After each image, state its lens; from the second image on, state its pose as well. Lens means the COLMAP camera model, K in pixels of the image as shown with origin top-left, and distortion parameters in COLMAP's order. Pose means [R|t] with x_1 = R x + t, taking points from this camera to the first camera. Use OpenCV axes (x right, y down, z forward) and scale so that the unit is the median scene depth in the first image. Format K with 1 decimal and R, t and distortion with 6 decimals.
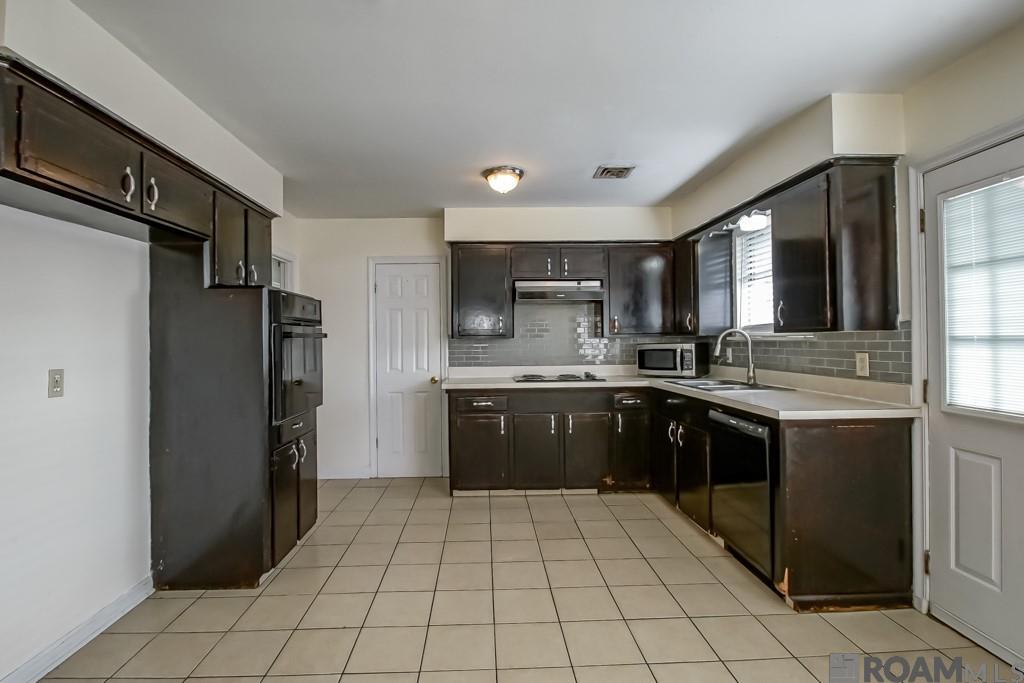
lens RADIAL K [[472.7, 0, 513.3], [0, 472.7, 338.7], [0, 0, 1]] dist [-0.003263, -0.001601]
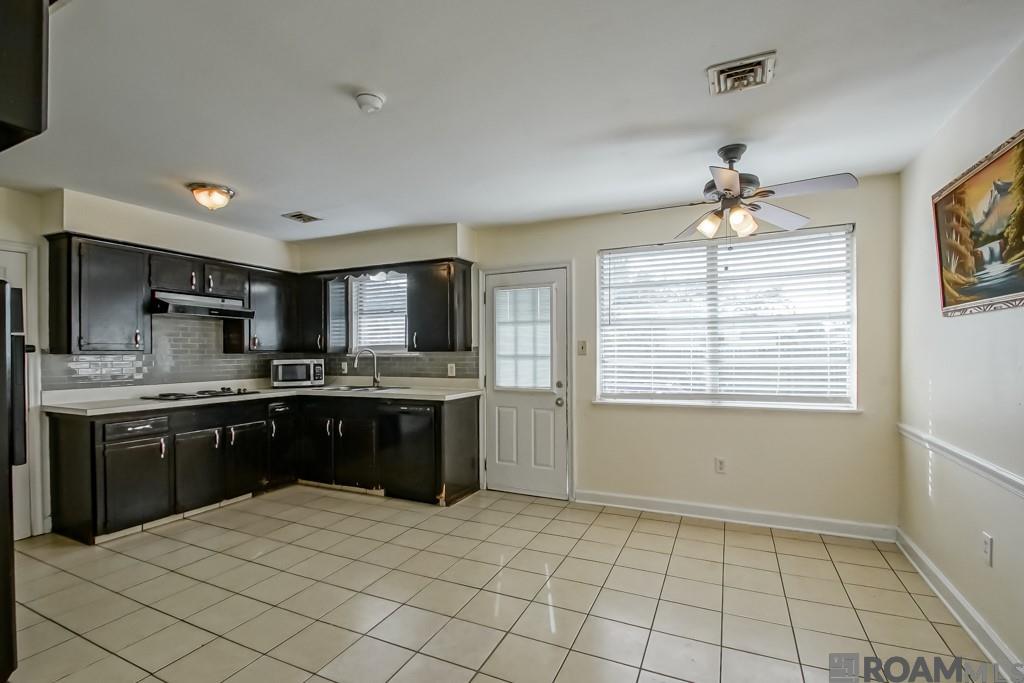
lens RADIAL K [[477.6, 0, 485.4], [0, 477.6, 354.8], [0, 0, 1]] dist [0.002226, -0.000215]
pose [[0.485630, 0.003981, 0.874155, -0.543284], [-0.003463, 0.999991, -0.002630, 0.000829], [-0.874158, -0.001750, 0.485639, -0.006453]]
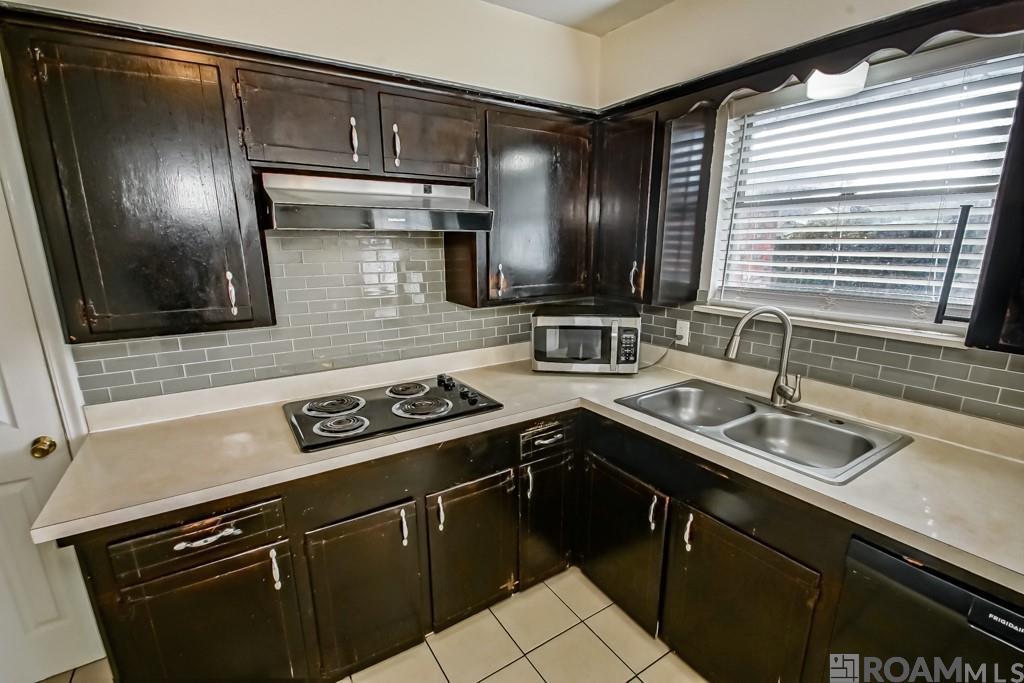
lens RADIAL K [[436.9, 0, 495.7], [0, 436.9, 344.6], [0, 0, 1]] dist [0.001599, -0.009694]
pose [[0.868370, -0.110505, 0.483447, -0.019655], [-0.004625, 0.973010, 0.230716, -0.078351], [-0.495894, -0.202583, 0.844422, 0.659082]]
